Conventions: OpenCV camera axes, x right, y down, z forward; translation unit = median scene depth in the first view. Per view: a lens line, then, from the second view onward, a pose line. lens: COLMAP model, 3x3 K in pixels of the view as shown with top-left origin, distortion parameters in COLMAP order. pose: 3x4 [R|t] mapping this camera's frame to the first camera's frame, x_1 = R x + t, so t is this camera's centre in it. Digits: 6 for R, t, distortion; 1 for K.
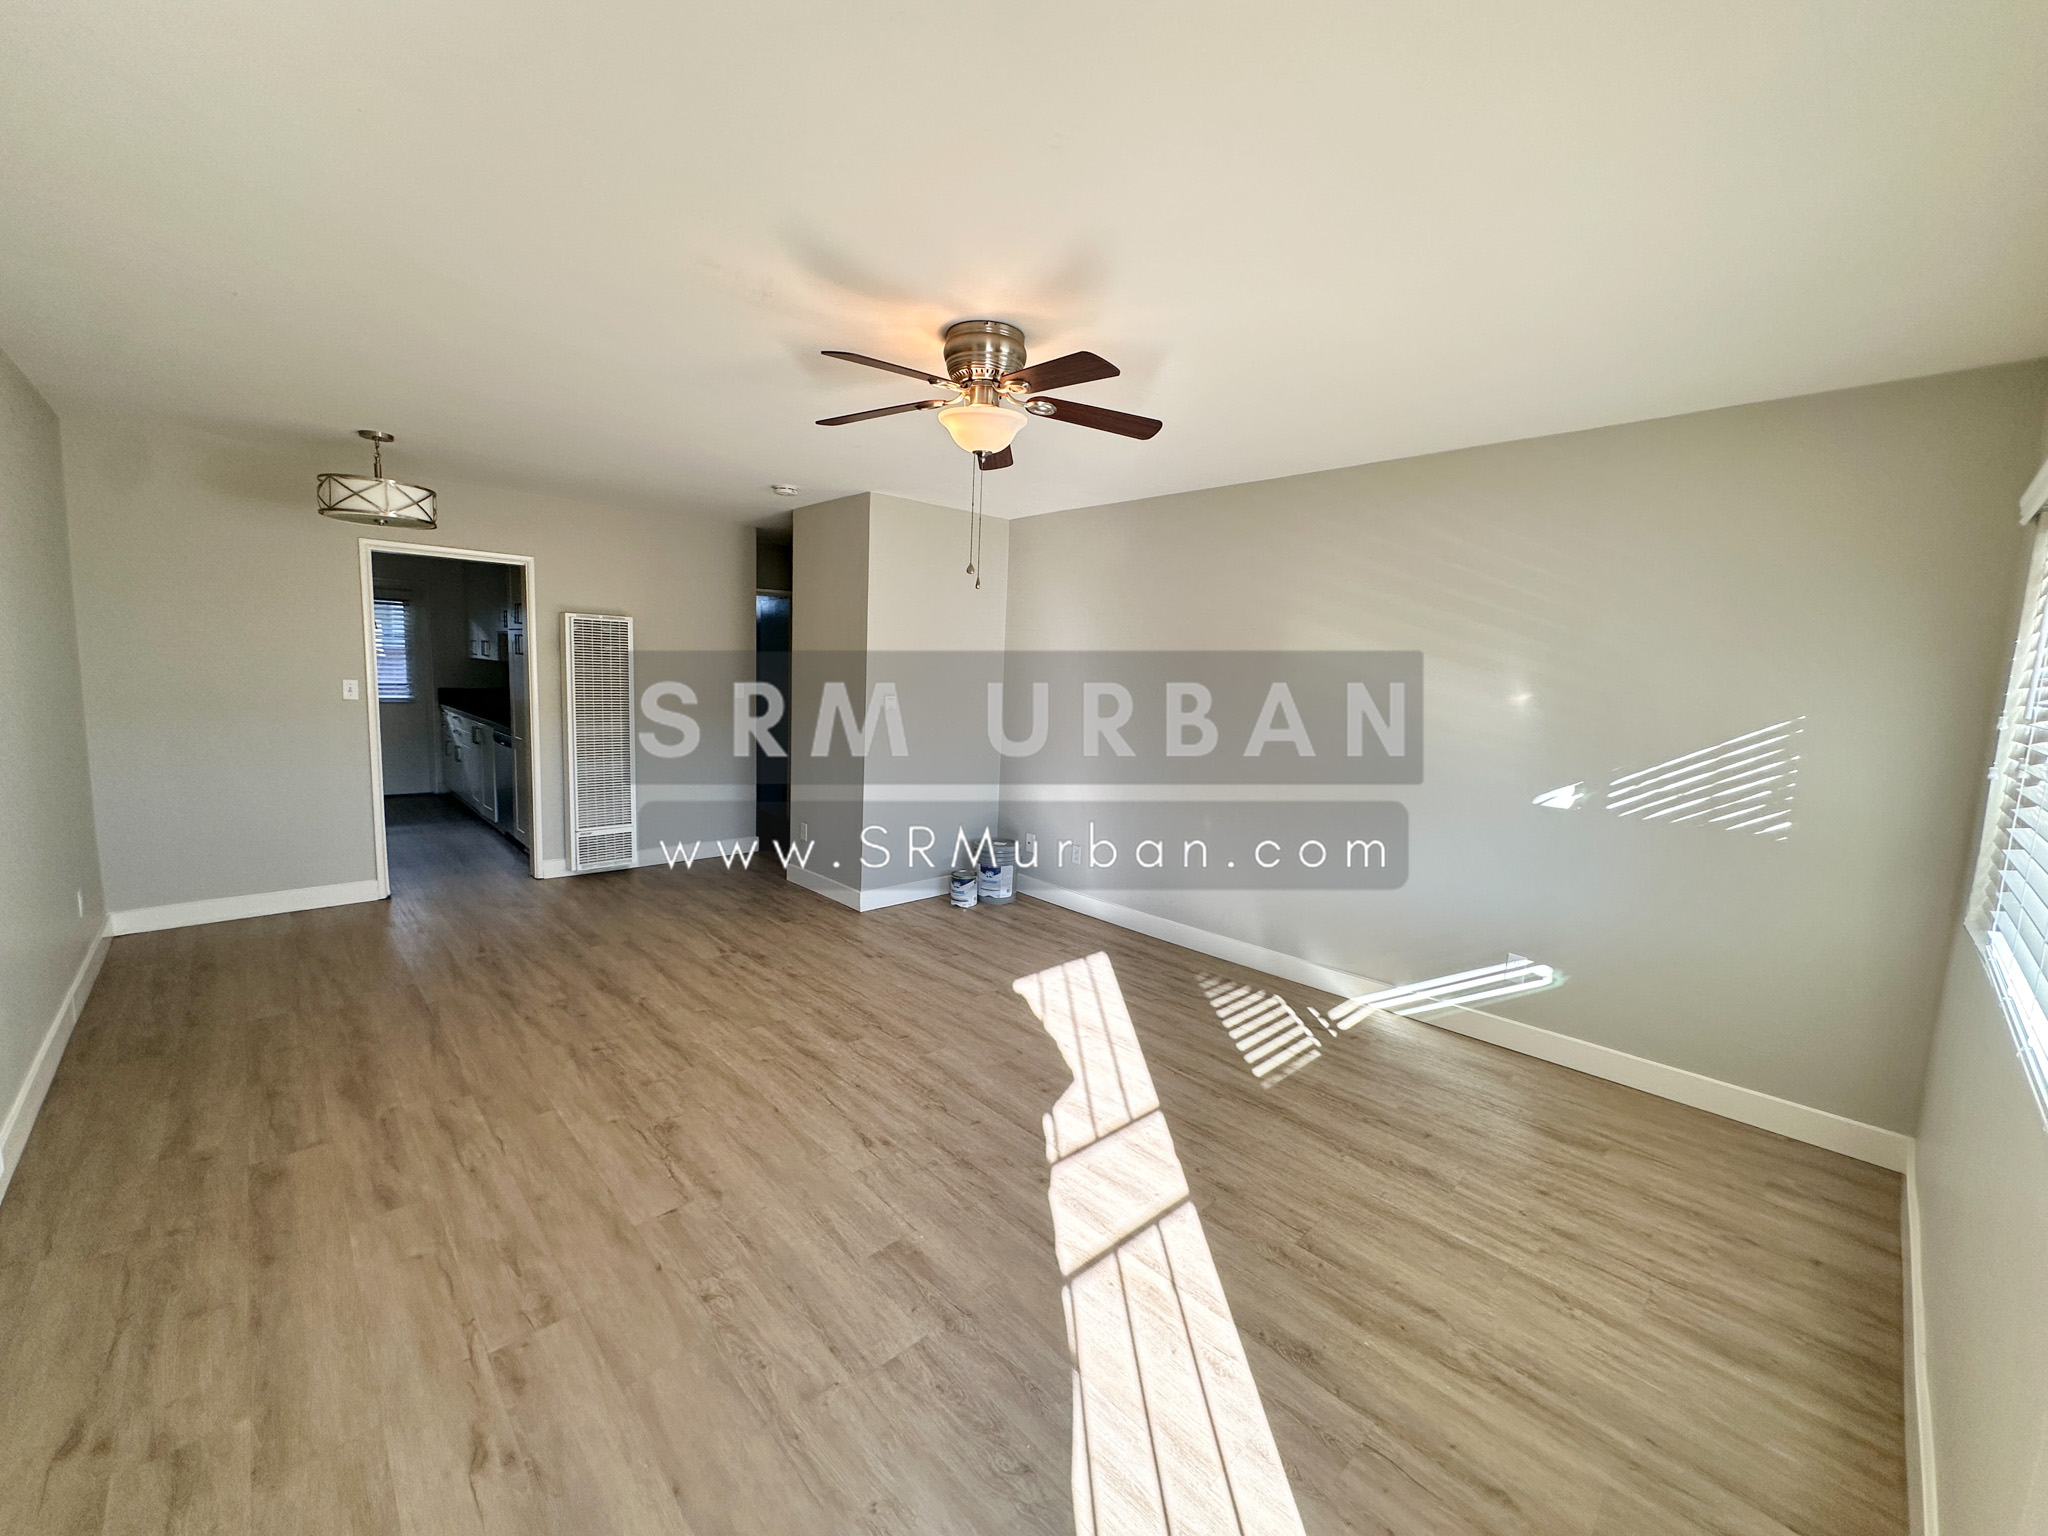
lens RADIAL K [[814.1, 0, 1021.2], [0, 814.1, 760.9], [0, 0, 1]] dist [-0.005457, 0.001225]
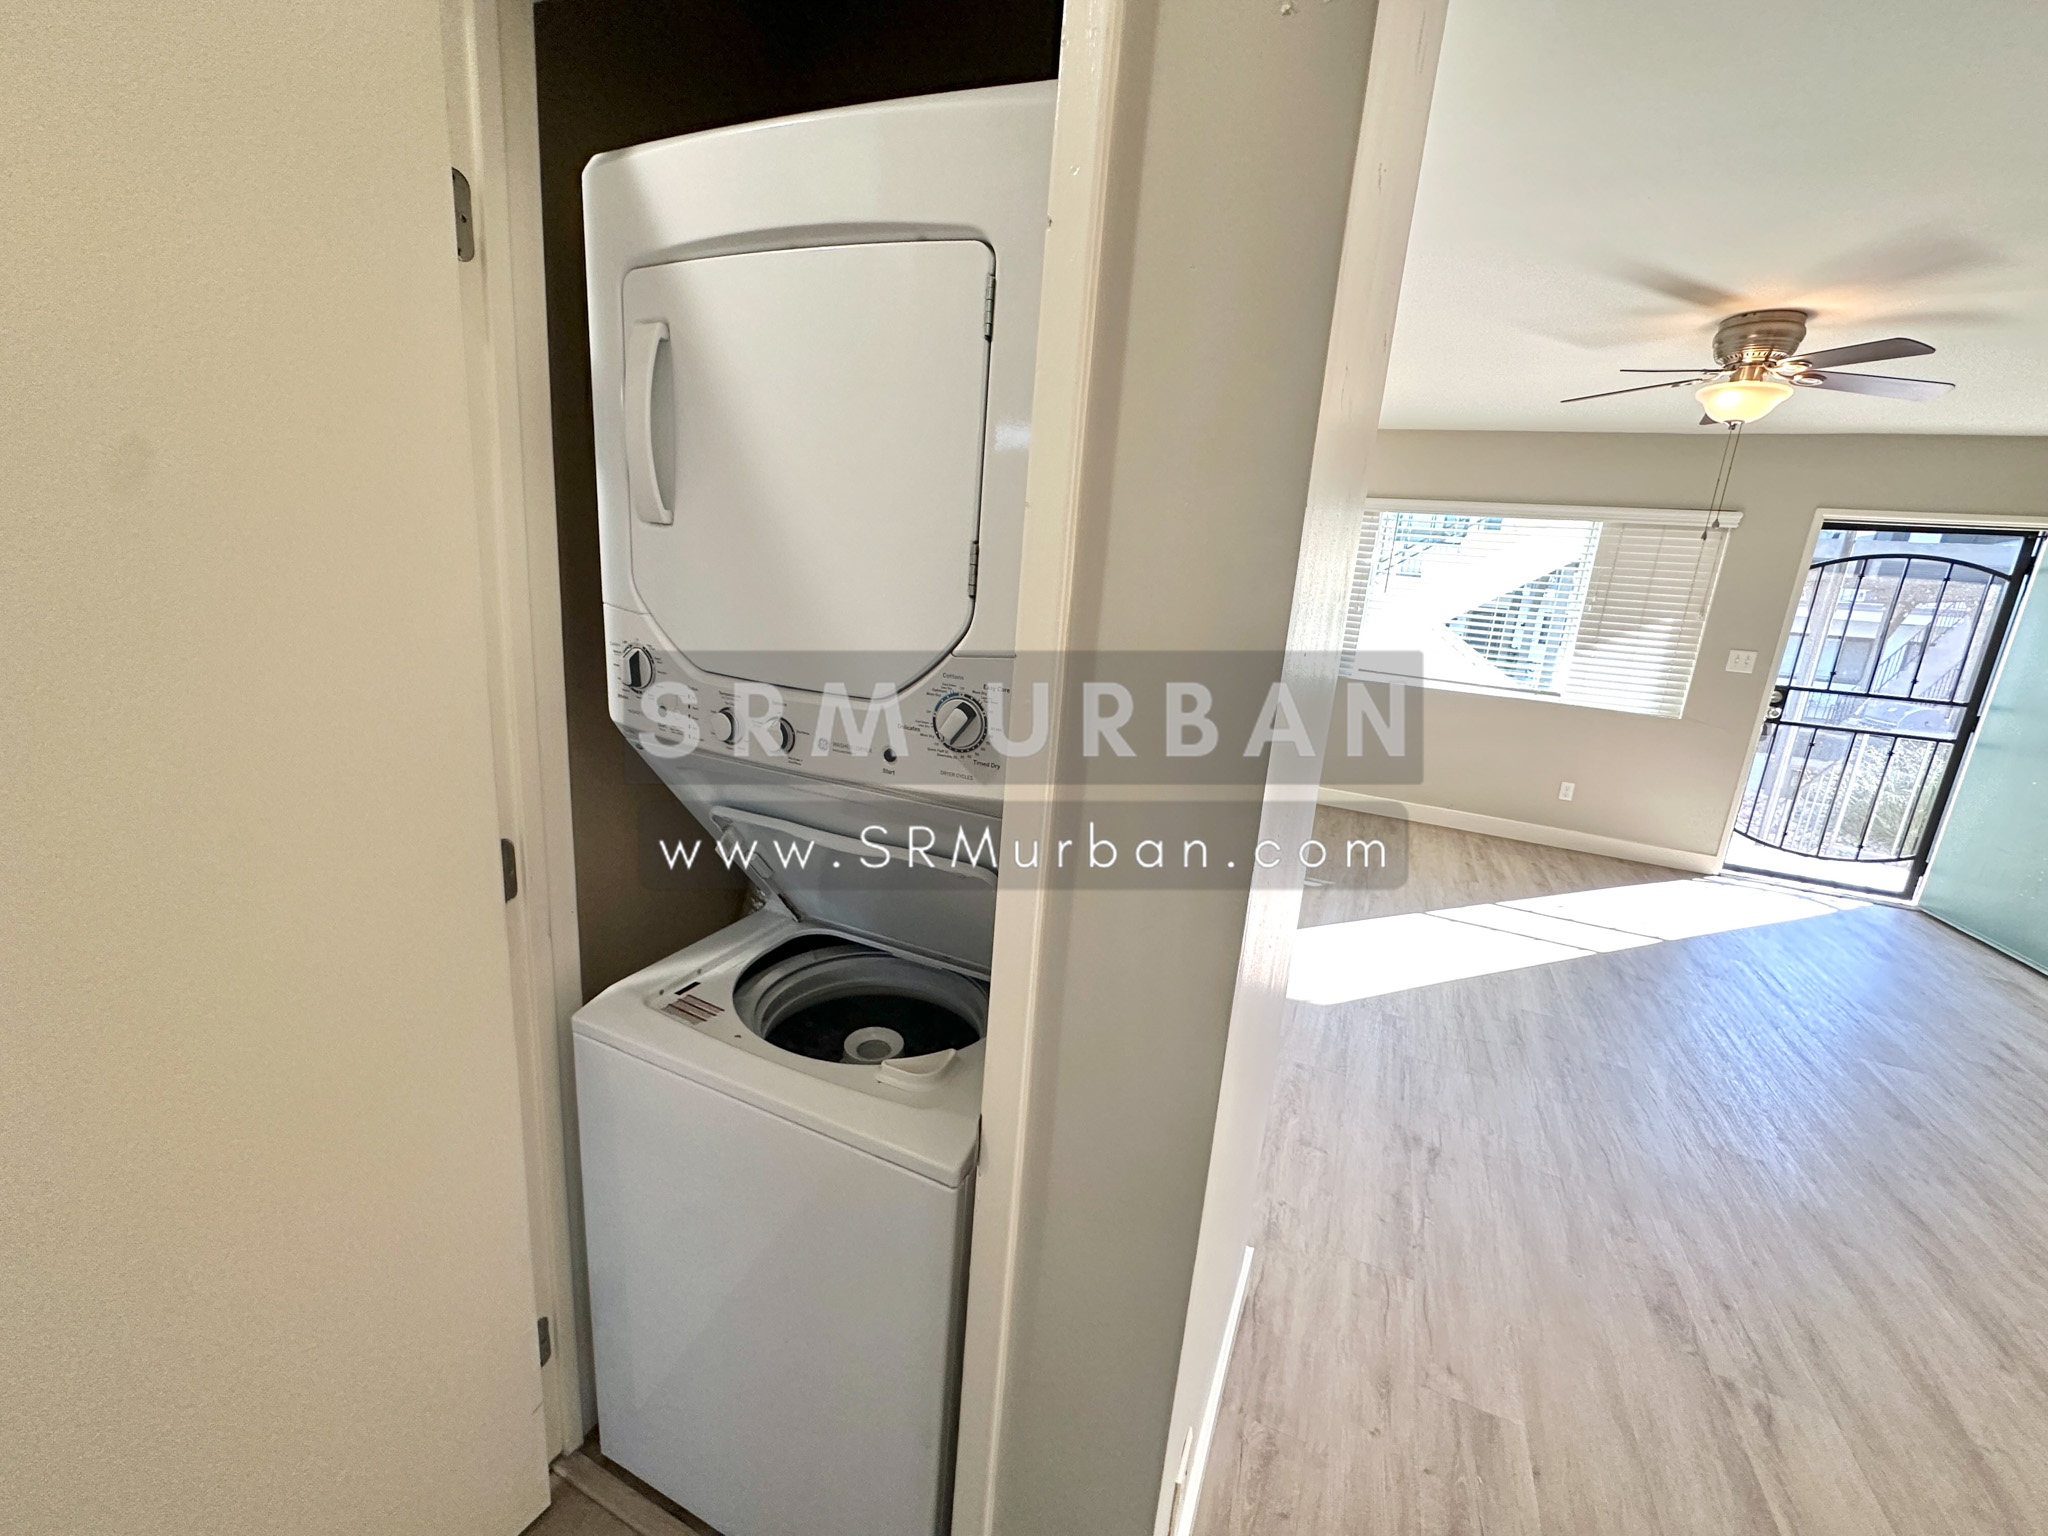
lens RADIAL K [[814.1, 0, 1019.4], [0, 814.1, 762.3], [0, 0, 1]] dist [-0.005457, 0.001225]
pose [[-0.372198, -0.281574, 0.884412, -0.536050], [0.012924, 0.951208, 0.308280, -0.185926], [-0.928063, 0.126171, -0.350399, 1.560783]]
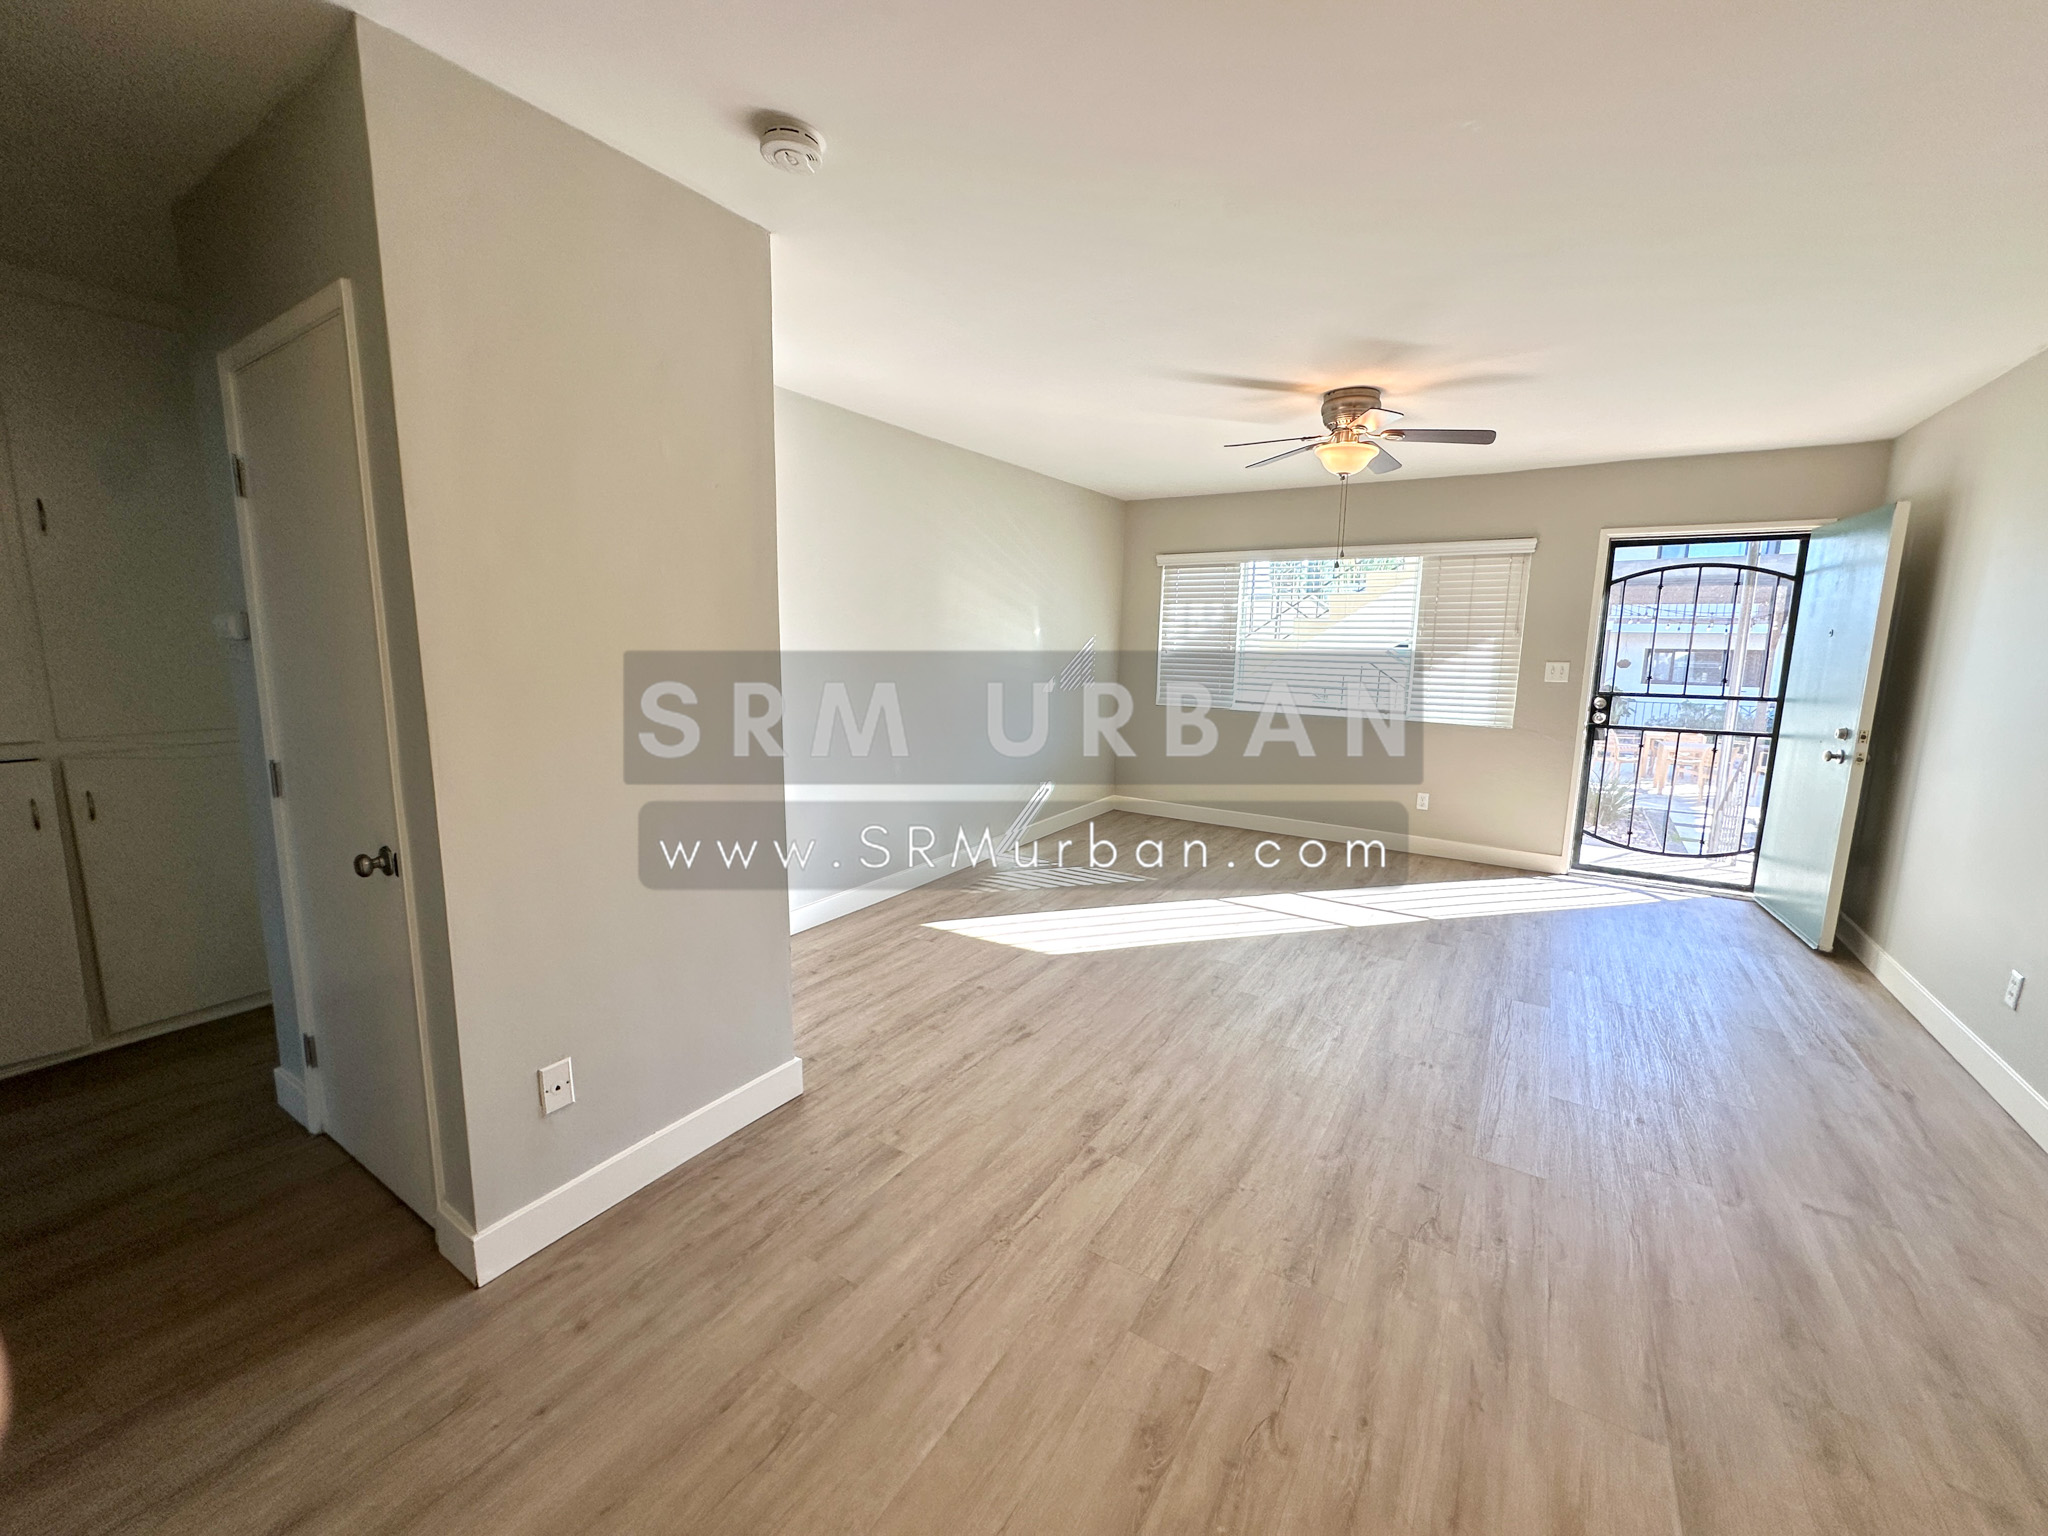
lens RADIAL K [[814.1, 0, 1022.1], [0, 814.1, 762.3], [0, 0, 1]] dist [-0.005457, 0.001225]
pose [[-0.235523, -0.189405, 0.953234, -0.900368], [0.085858, 0.972936, 0.214533, -0.154820], [-0.968069, 0.132370, -0.212887, 1.247973]]
